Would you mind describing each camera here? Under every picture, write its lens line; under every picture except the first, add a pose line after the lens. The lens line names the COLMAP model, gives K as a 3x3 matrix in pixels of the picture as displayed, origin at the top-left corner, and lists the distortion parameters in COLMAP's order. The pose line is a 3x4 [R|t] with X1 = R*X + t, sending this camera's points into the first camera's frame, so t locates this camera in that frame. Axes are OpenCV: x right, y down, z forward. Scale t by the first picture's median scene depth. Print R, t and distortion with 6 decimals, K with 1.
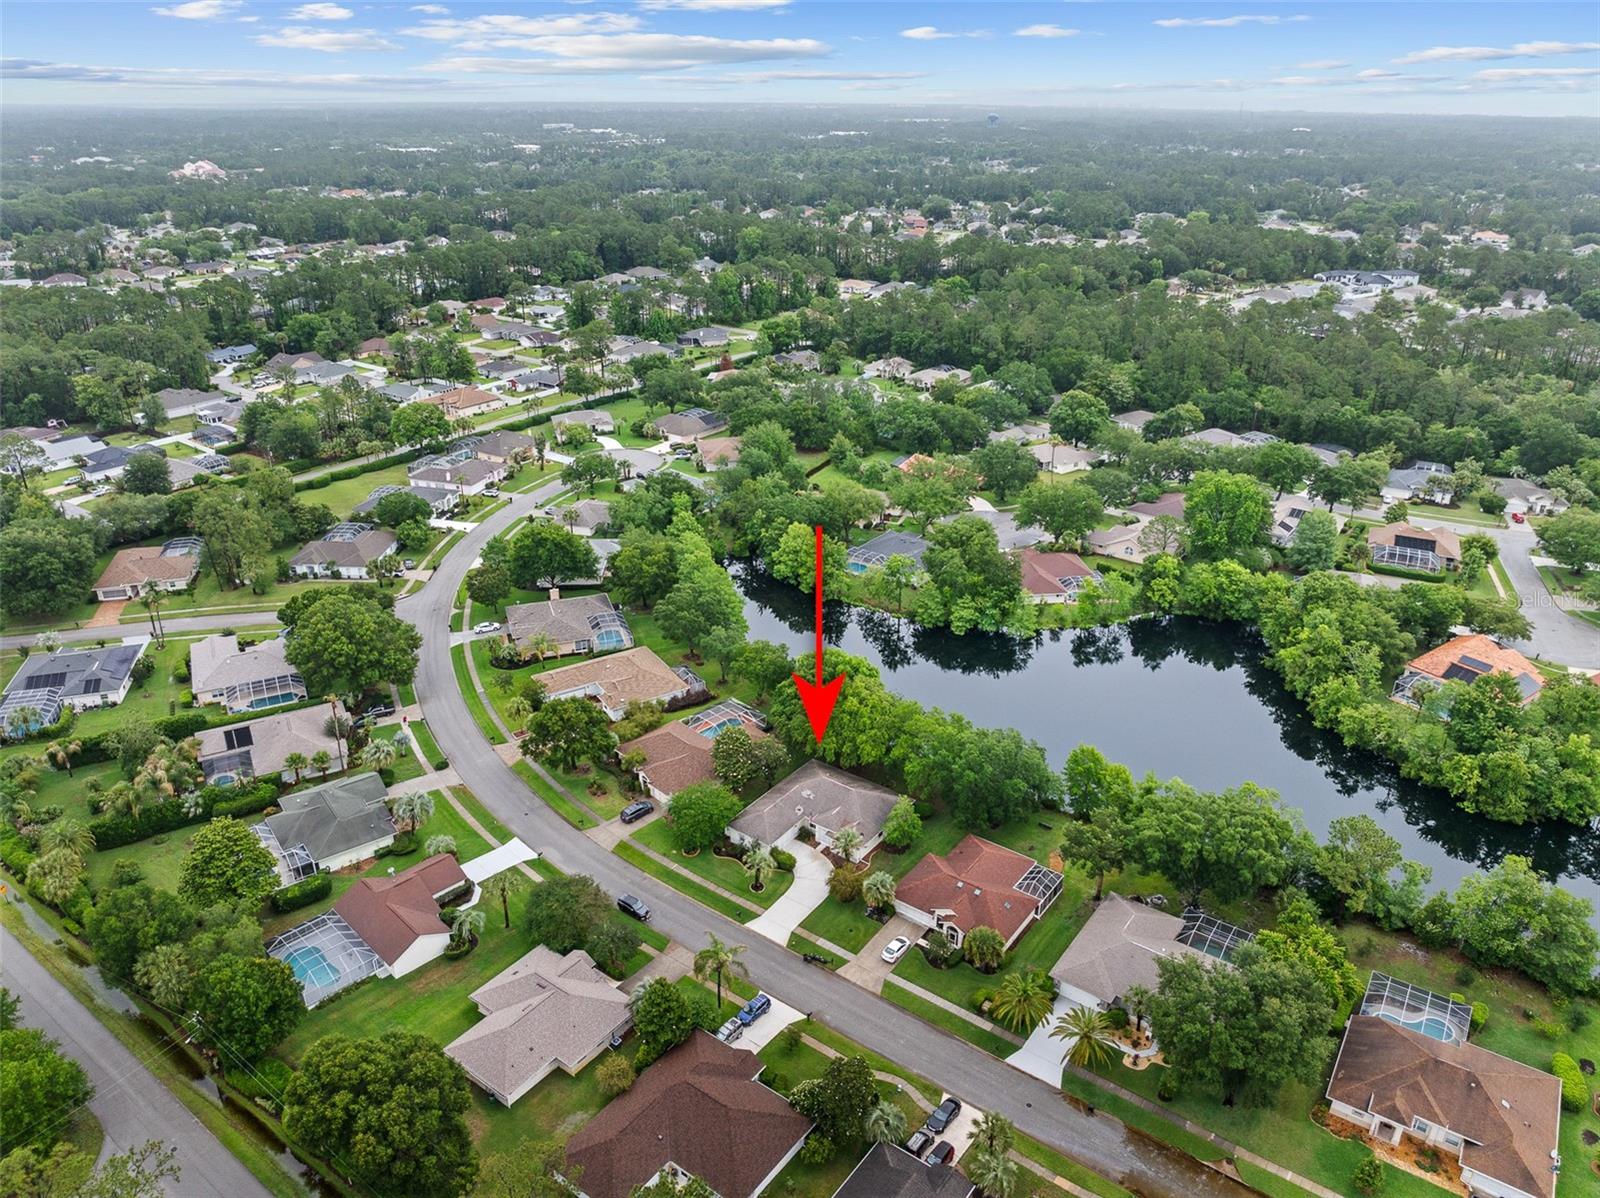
lens RADIAL K [[1119.7, 0, 803.9], [0, 1119.7, 596.7], [0, 0, 1]] dist [-0.035454, -0.004591]
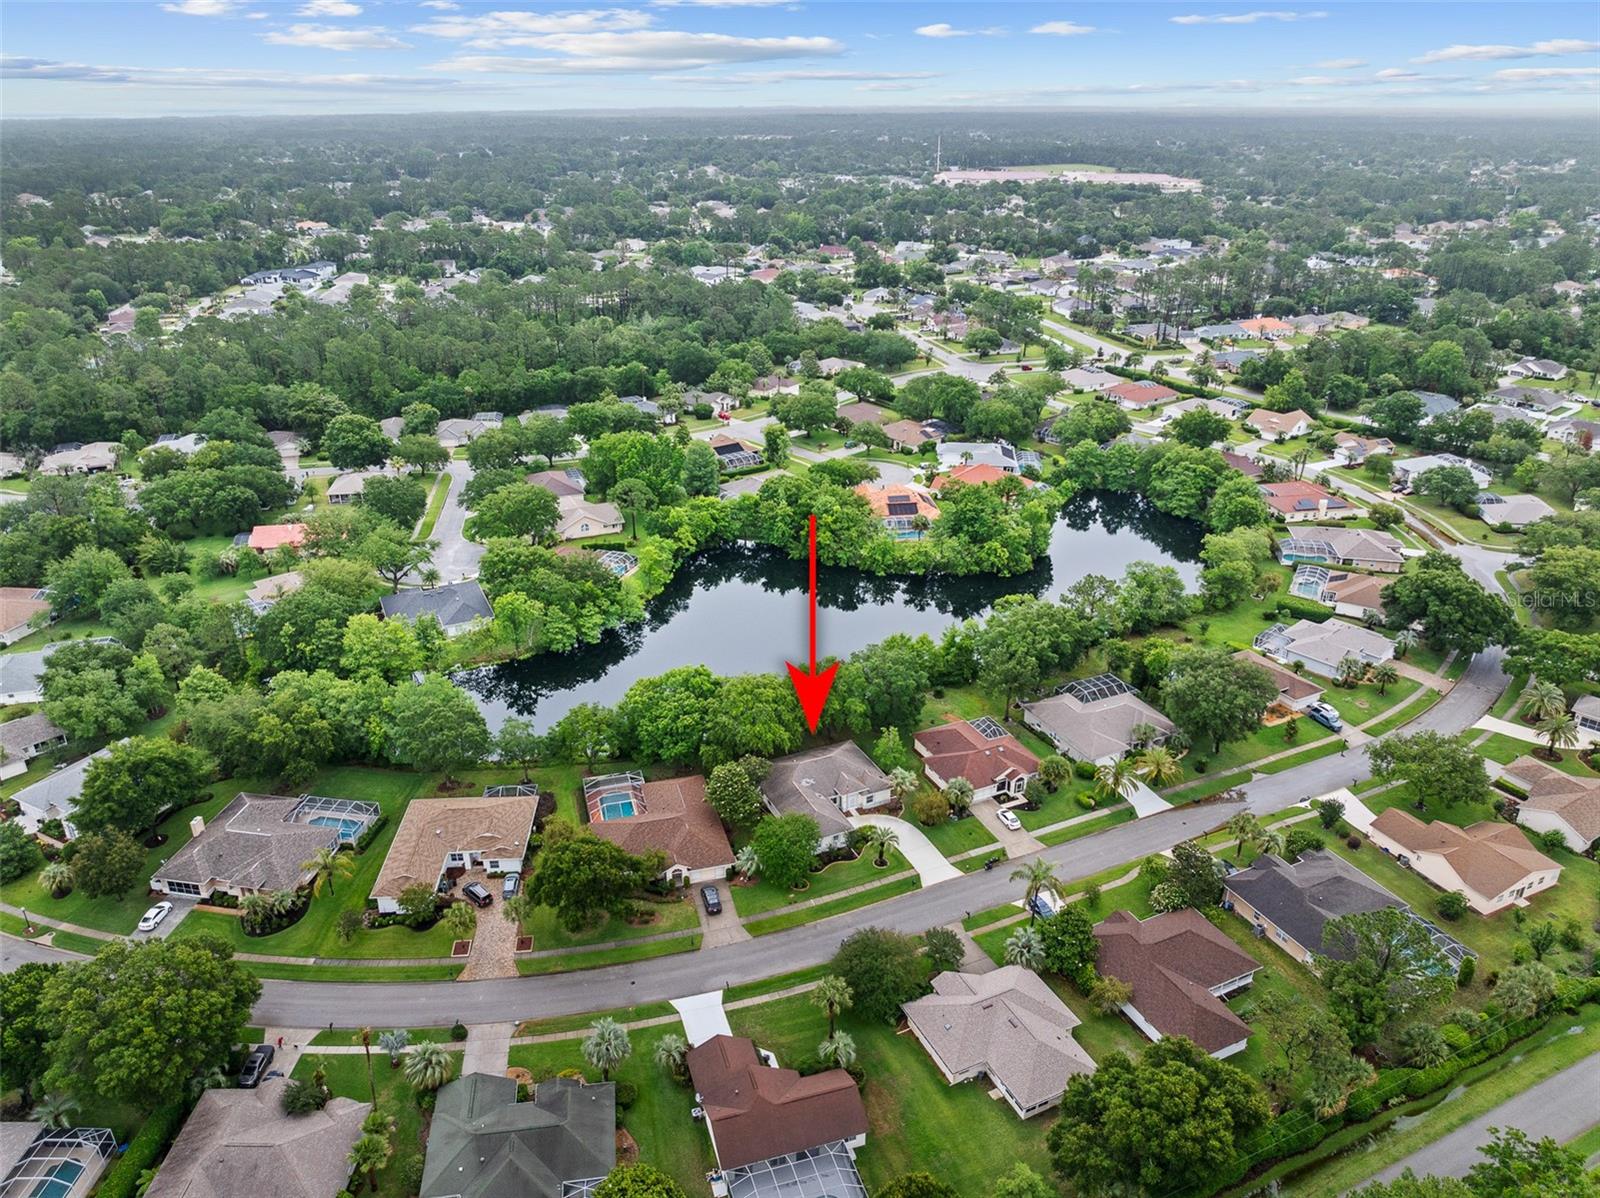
lens RADIAL K [[1119.7, 0, 803.9], [0, 1119.7, 596.7], [0, 0, 1]] dist [-0.035454, -0.004591]
pose [[0.474007, -0.364313, 0.801619, -0.726452], [0.365344, 0.909702, 0.197401, -0.173225], [-0.801150, 0.199297, 0.564304, 0.379937]]
